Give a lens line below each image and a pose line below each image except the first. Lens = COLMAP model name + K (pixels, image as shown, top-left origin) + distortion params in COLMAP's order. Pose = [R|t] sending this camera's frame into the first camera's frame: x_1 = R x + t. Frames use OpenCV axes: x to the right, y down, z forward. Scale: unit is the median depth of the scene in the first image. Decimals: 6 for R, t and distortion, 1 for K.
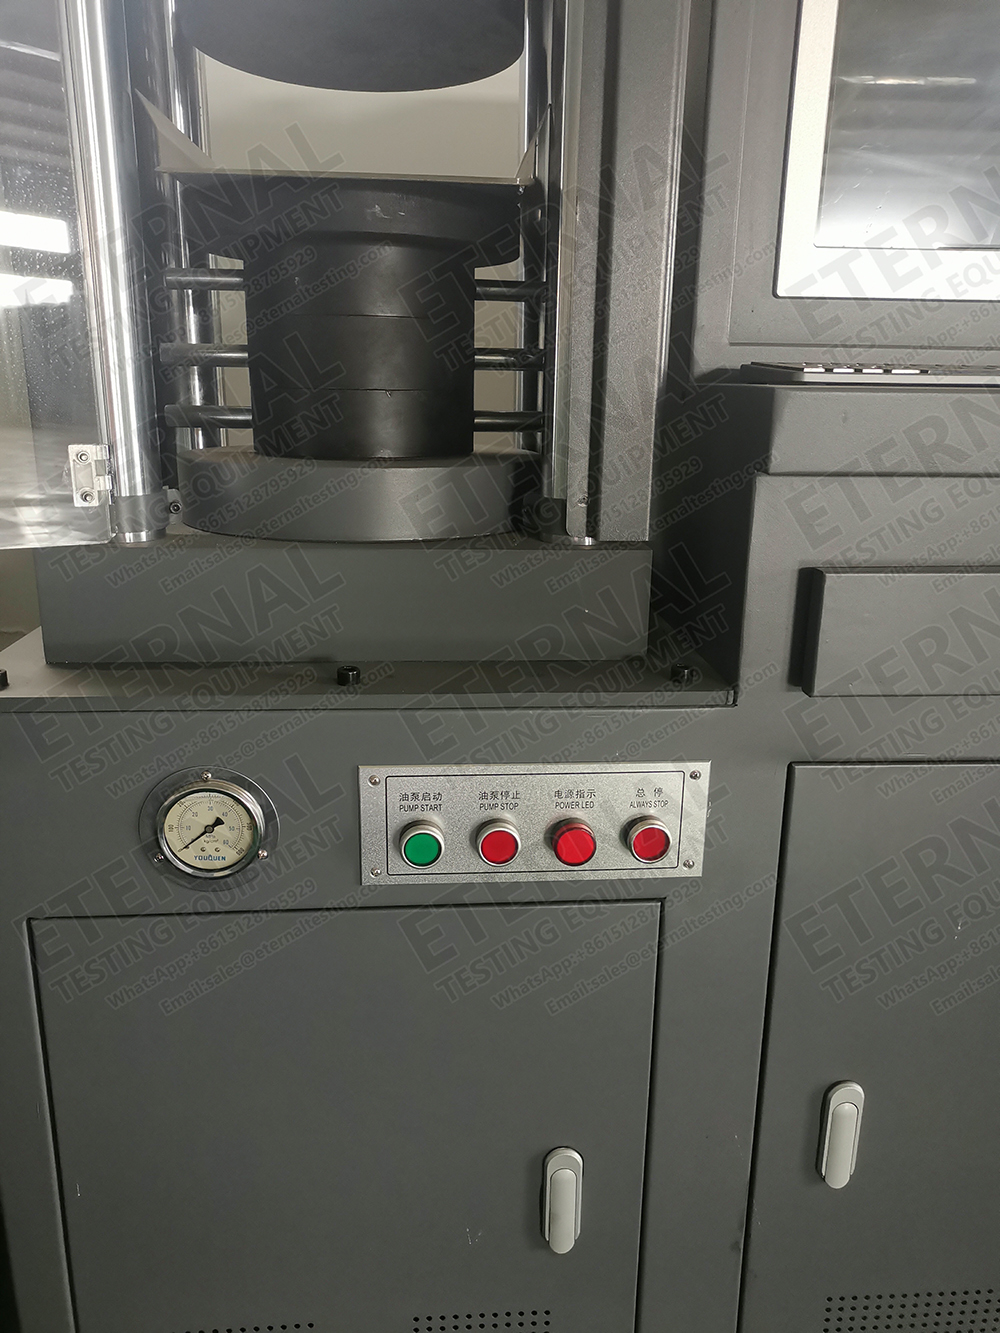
lens RADIAL K [[1006.1, 0, 500.0], [0, 1006.1, 666.5], [0, 0, 1]] dist [0.046136, -0.070995]
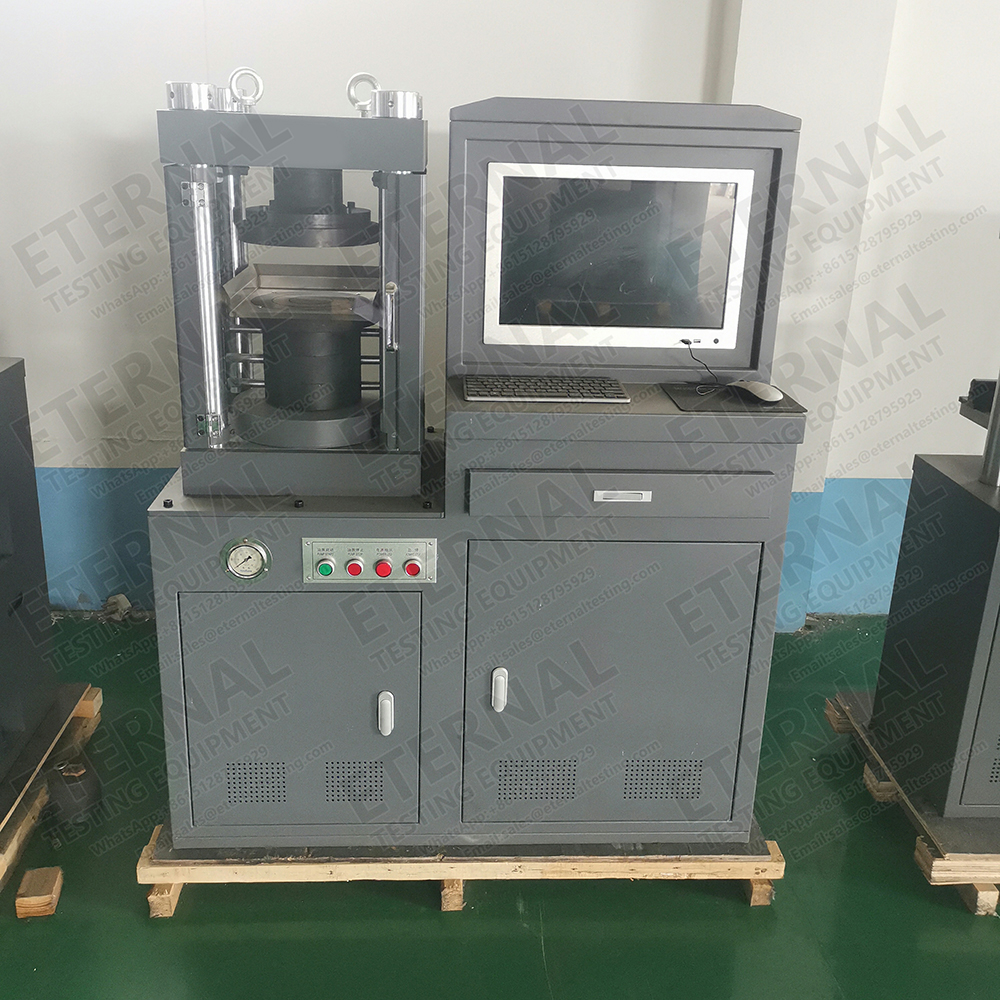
lens RADIAL K [[1017.2, 0, 498.9], [0, 1017.2, 457.7], [0, 0, 1]] dist [0.009773, 0.003681]
pose [[0.999708, 0.020452, -0.012873, 0.393368], [-0.019965, 0.999119, 0.036924, -0.213783], [0.013617, -0.036657, 0.999235, -1.604409]]
